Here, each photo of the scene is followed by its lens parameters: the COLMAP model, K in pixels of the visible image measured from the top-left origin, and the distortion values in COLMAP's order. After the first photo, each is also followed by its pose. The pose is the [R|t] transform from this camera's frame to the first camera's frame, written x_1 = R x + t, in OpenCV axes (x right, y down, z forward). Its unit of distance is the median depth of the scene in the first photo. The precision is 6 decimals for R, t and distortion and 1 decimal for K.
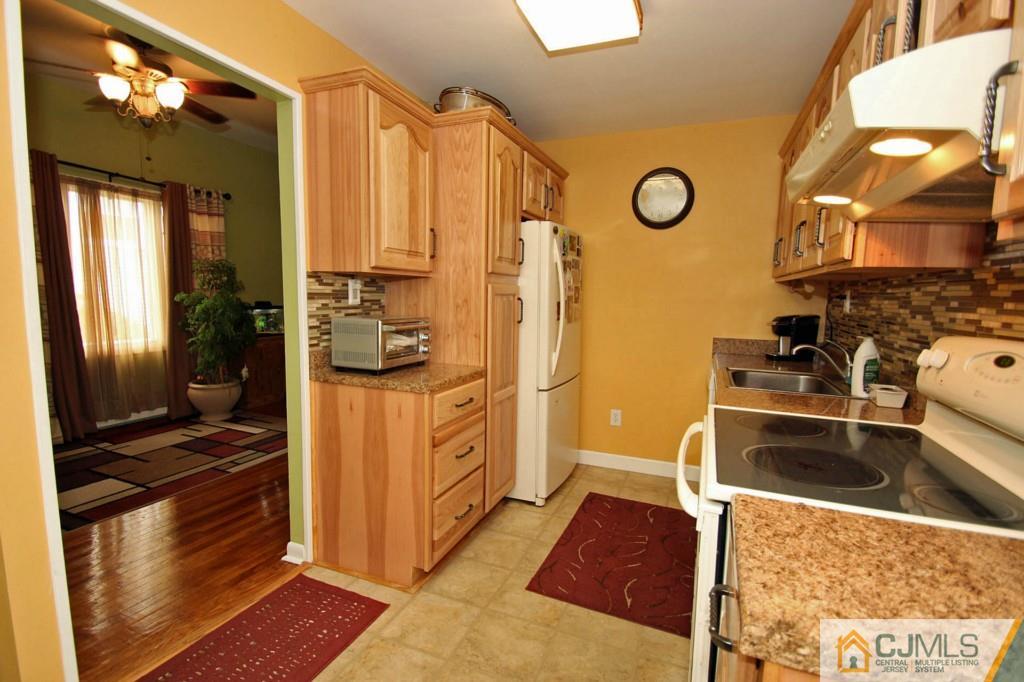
lens RADIAL K [[480.9, 0, 512.0], [0, 480.9, 346.7], [0, 0, 1]] dist [0.016044, -0.021468]
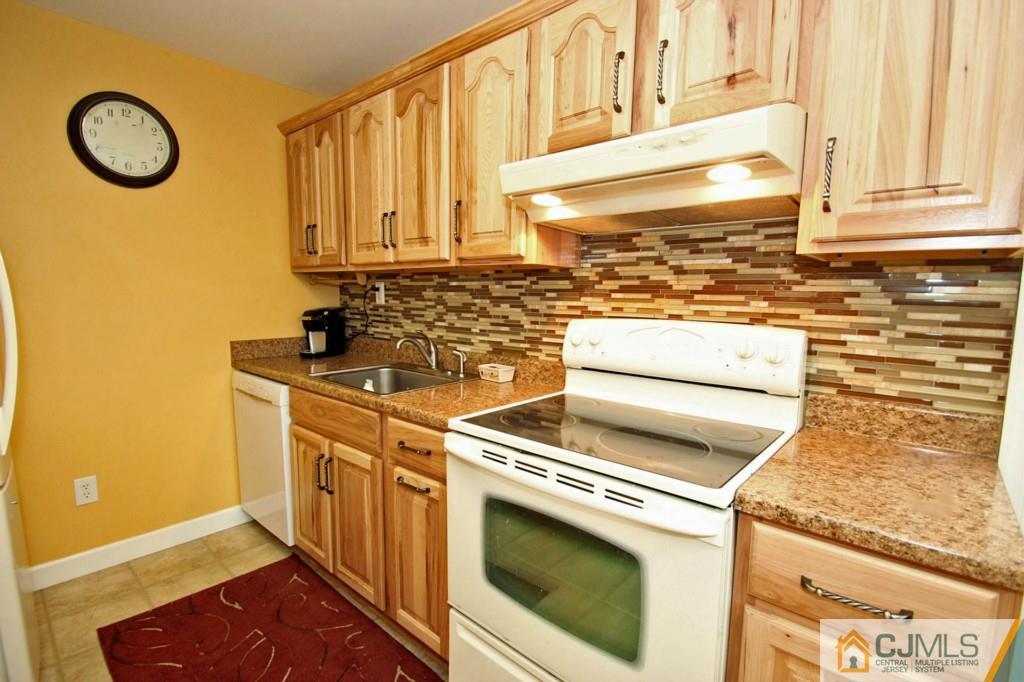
lens RADIAL K [[474.9, 0, 511.4], [0, 474.9, 348.4], [0, 0, 1]] dist [0.019583, -0.020066]
pose [[0.320306, -0.126600, 0.938817, -0.288421], [0.100797, 0.989959, 0.099106, -0.066396], [-0.941936, 0.062885, 0.329851, 0.541836]]
